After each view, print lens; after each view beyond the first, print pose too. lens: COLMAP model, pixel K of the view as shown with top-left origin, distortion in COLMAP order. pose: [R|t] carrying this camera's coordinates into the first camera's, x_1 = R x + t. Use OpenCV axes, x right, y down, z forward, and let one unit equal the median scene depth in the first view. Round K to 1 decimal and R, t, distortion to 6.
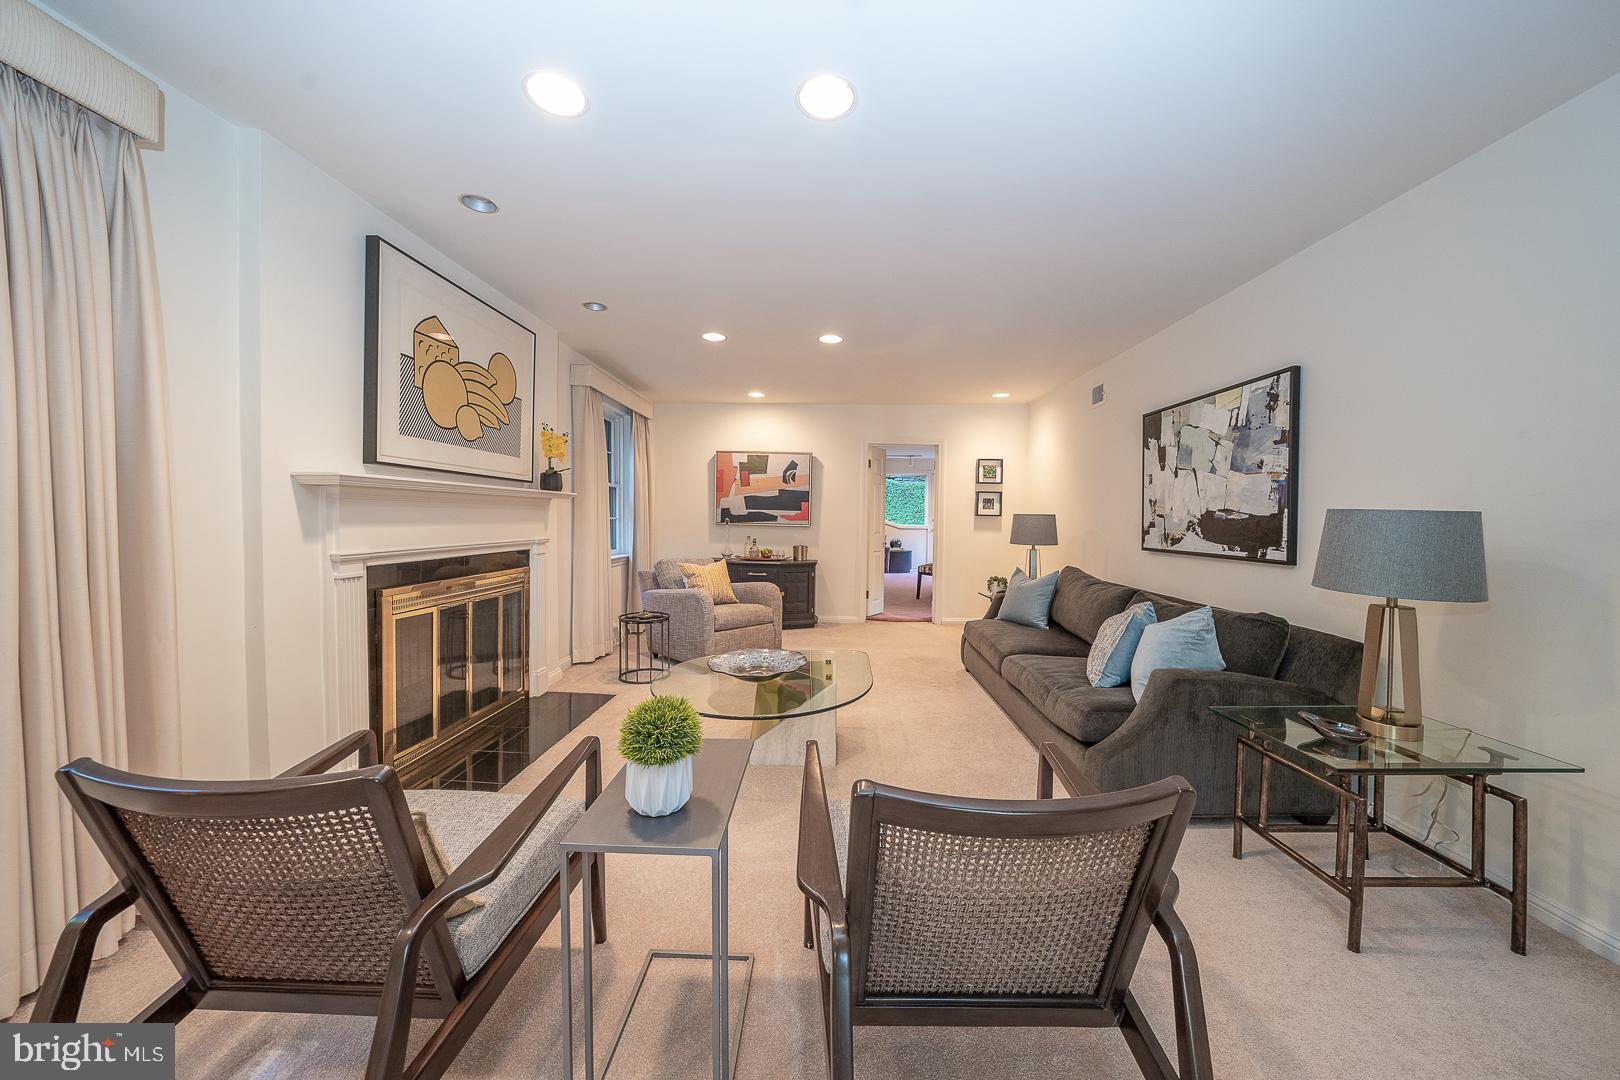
lens RADIAL K [[559.3, 0, 809.1], [0, 559.3, 533.7], [0, 0, 1]] dist [-0.026229, 0.004374]
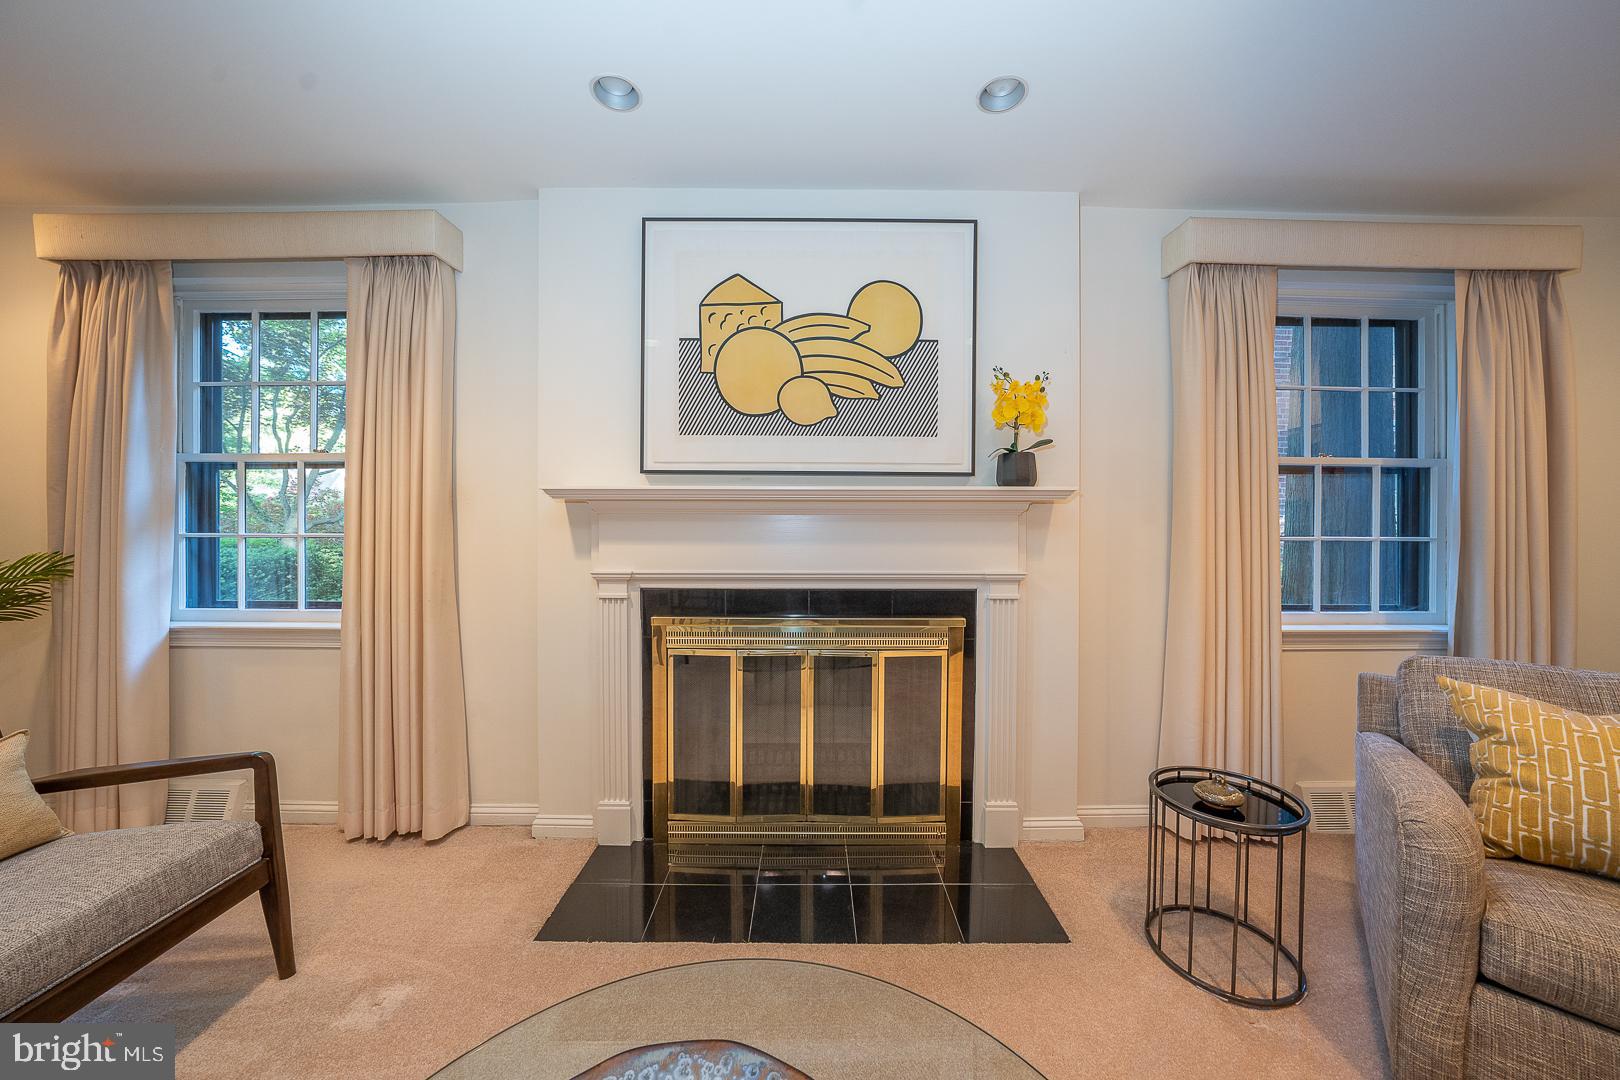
lens RADIAL K [[559.3, 0, 809.1], [0, 559.3, 533.7], [0, 0, 1]] dist [-0.026229, 0.004374]
pose [[0.040829, 0.003735, -0.999159, 0.099643], [-0.033598, 0.999433, 0.002364, -0.034014], [0.998601, 0.033473, 0.040931, 1.016403]]
